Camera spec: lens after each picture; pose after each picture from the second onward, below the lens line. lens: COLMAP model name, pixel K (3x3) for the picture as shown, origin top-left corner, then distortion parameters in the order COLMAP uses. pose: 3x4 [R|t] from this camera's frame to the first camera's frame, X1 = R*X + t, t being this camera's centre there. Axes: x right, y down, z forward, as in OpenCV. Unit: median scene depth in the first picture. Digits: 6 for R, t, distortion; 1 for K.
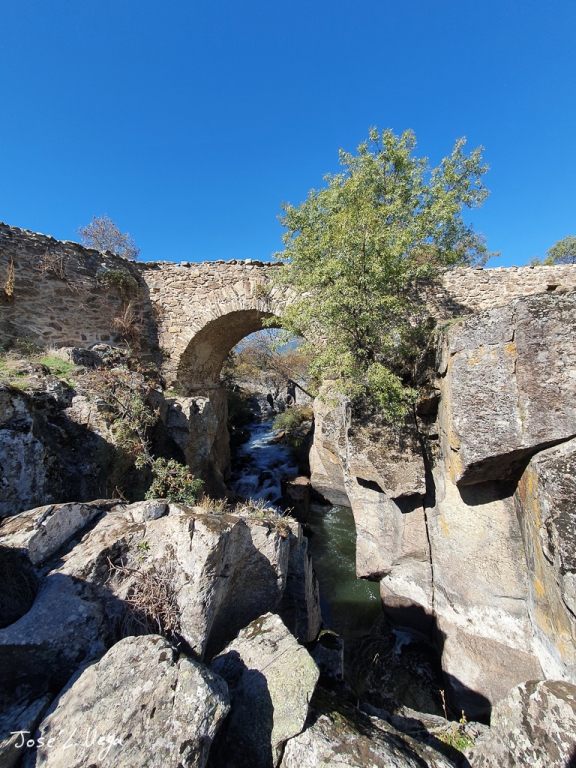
lens RADIAL K [[322.6, 0, 285.1], [0, 322.6, 380.9], [0, 0, 1]] dist [0.010115, -0.001675]
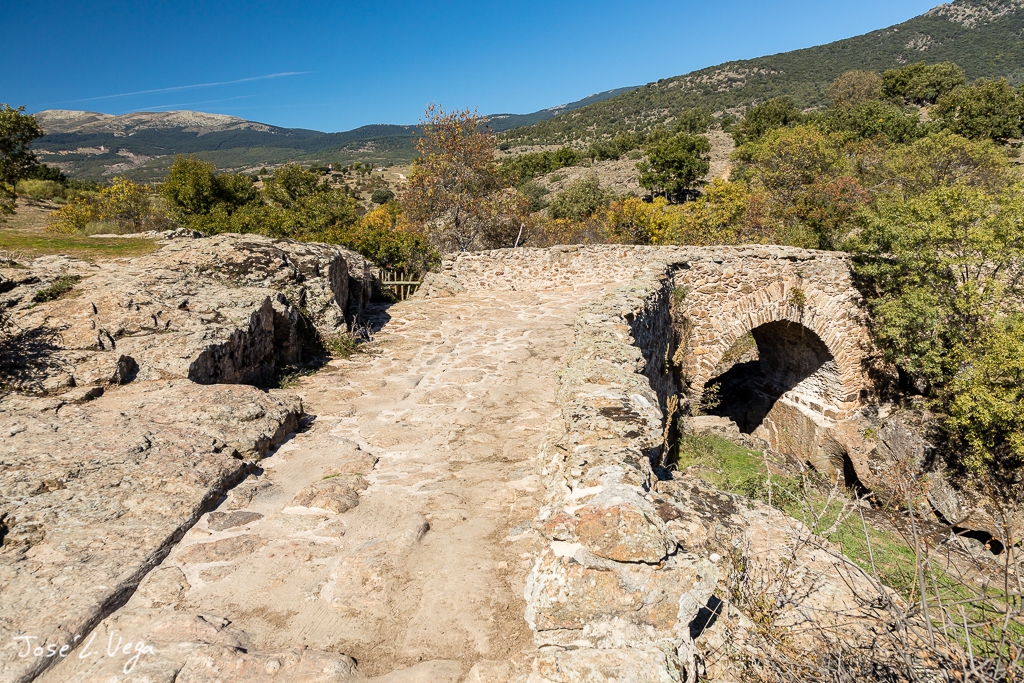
lens RADIAL K [[710.8, 0, 507.8], [0, 710.8, 338.4], [0, 0, 1]] dist [-0.001372, 0.000915]
pose [[0.924340, -0.034650, 0.379994, -1.589353], [-0.025796, 0.987915, 0.152833, -0.492802], [-0.380698, -0.151072, 0.912276, -0.344502]]
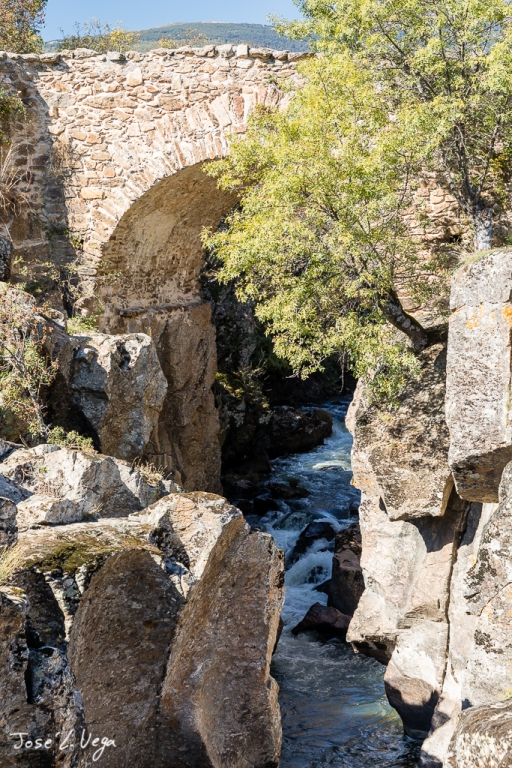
lens RADIAL K [[1585.3, 0, 252.6], [0, 1585.3, 386.7], [0, 0, 1]] dist [0.073517, 0.000000]
pose [[0.965890, 0.065722, -0.250474, 0.613380], [-0.034132, 0.991129, 0.128443, -0.218640], [0.256693, -0.115512, 0.959565, -1.526808]]
